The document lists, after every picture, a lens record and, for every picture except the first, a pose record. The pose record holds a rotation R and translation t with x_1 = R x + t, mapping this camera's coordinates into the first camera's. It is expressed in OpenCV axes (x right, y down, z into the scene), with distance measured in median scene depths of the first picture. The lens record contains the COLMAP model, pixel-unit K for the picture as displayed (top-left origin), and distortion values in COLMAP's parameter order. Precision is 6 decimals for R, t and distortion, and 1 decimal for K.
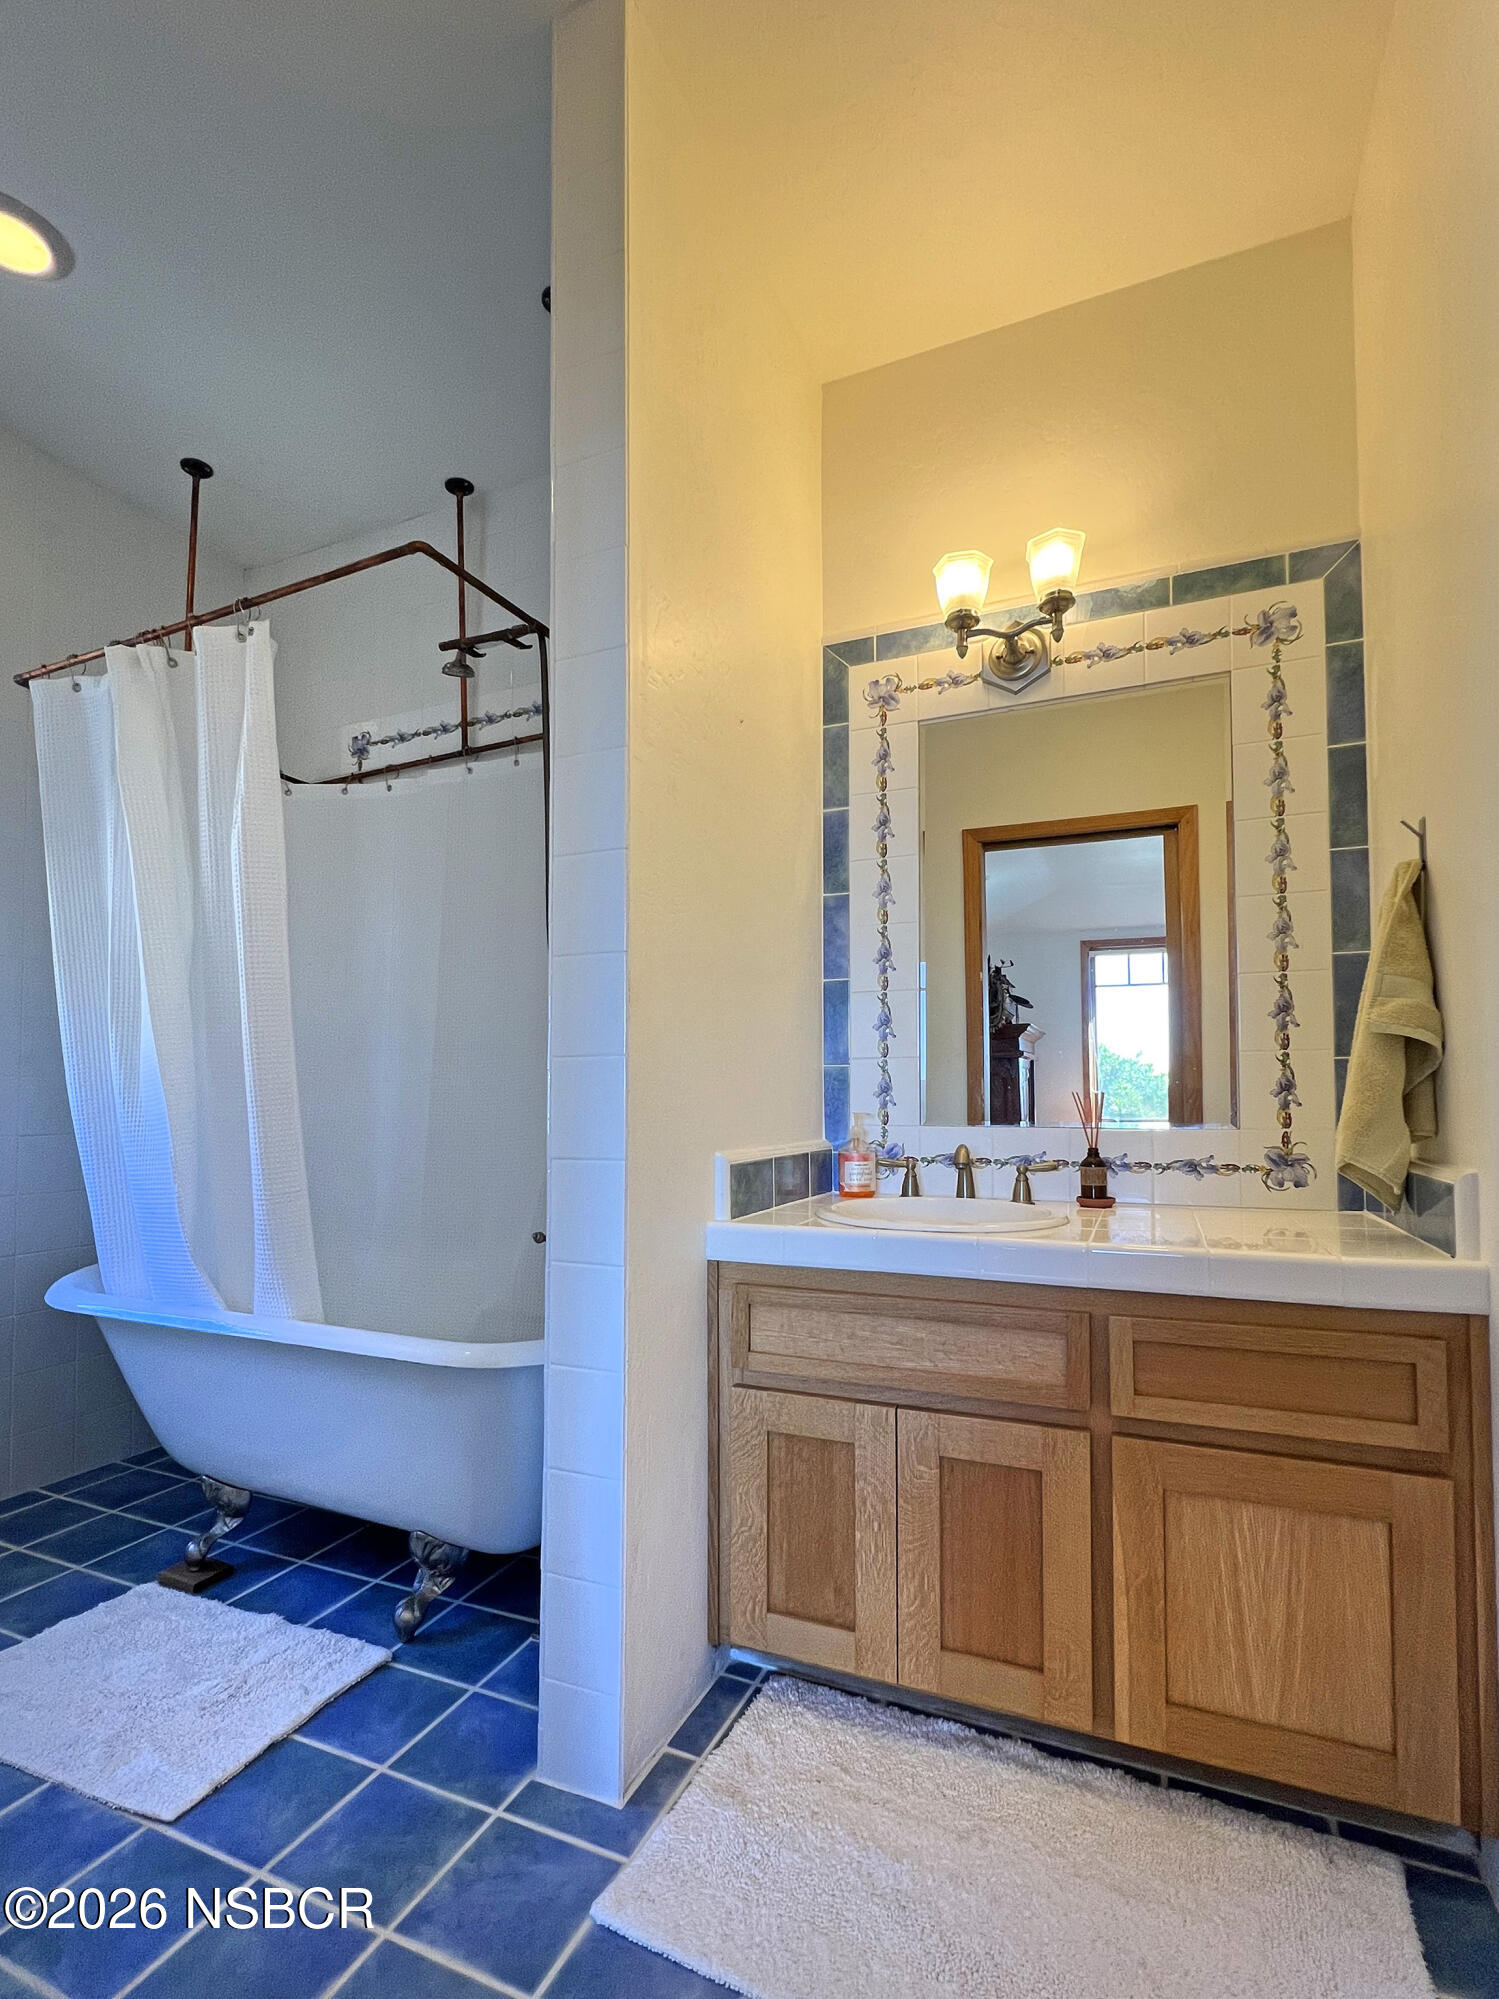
lens RADIAL K [[940.7, 0, 754.0], [0, 940.7, 1054.2], [0, 0, 1]] dist [-0.000953, 0.000045]
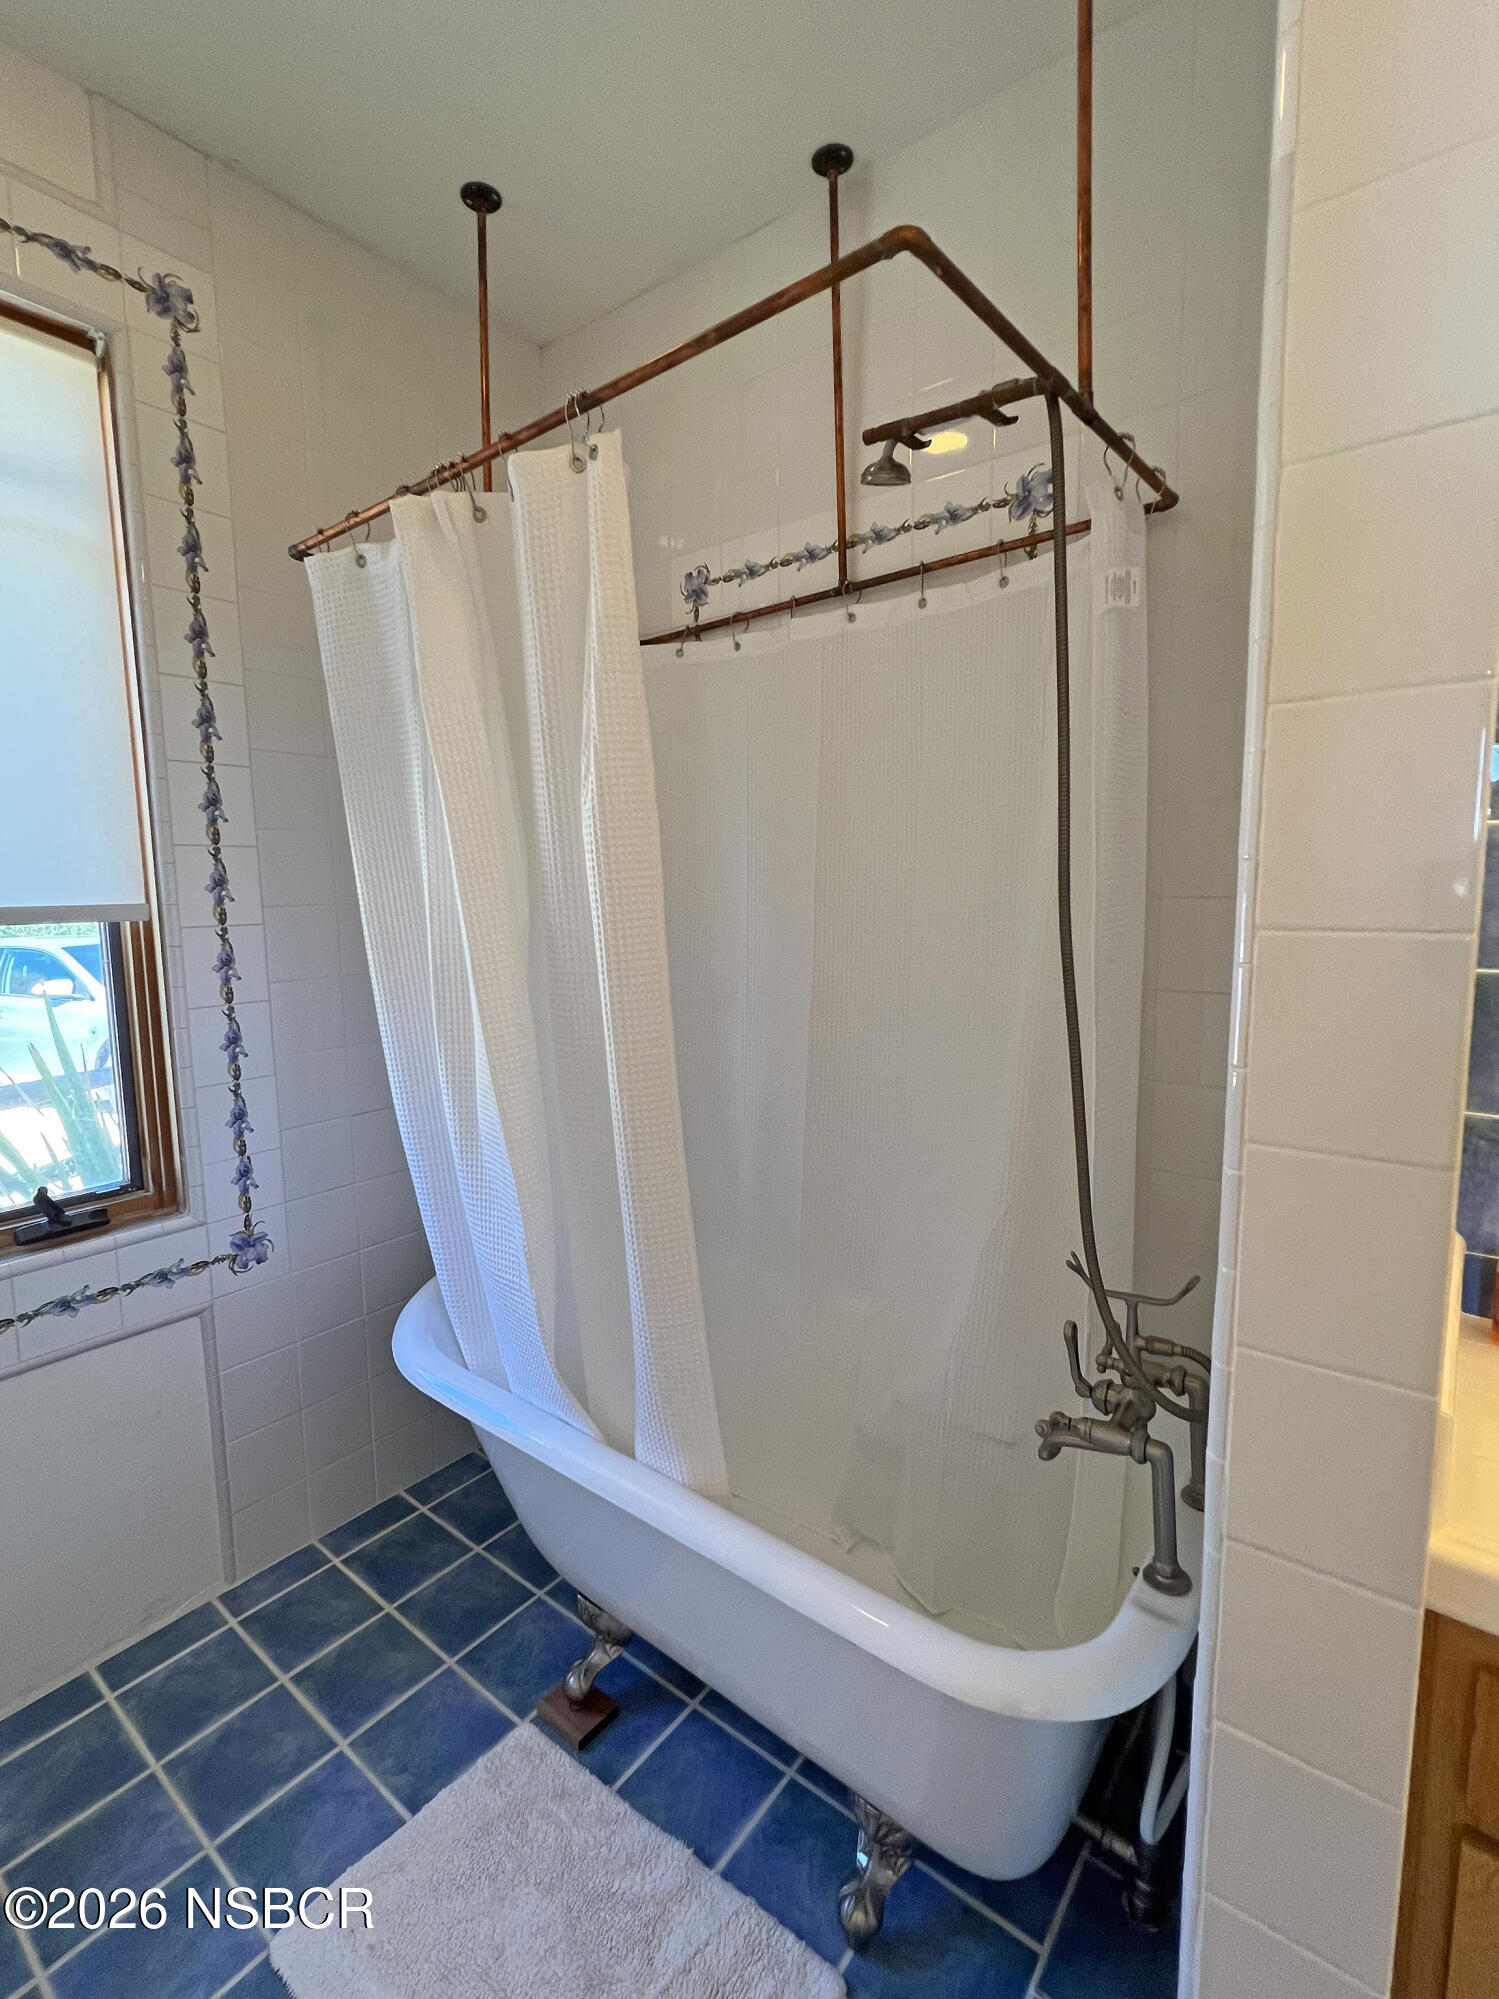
lens RADIAL K [[900.5, 0, 749.5], [0, 900.5, 999.5], [0, 0, 1]] dist [-0.000387, -0.000446]
pose [[0.966070, 0.041036, -0.255001, -0.243904], [0.007833, 0.982188, 0.187736, -0.186884], [0.258163, -0.183364, 0.948541, 0.361944]]
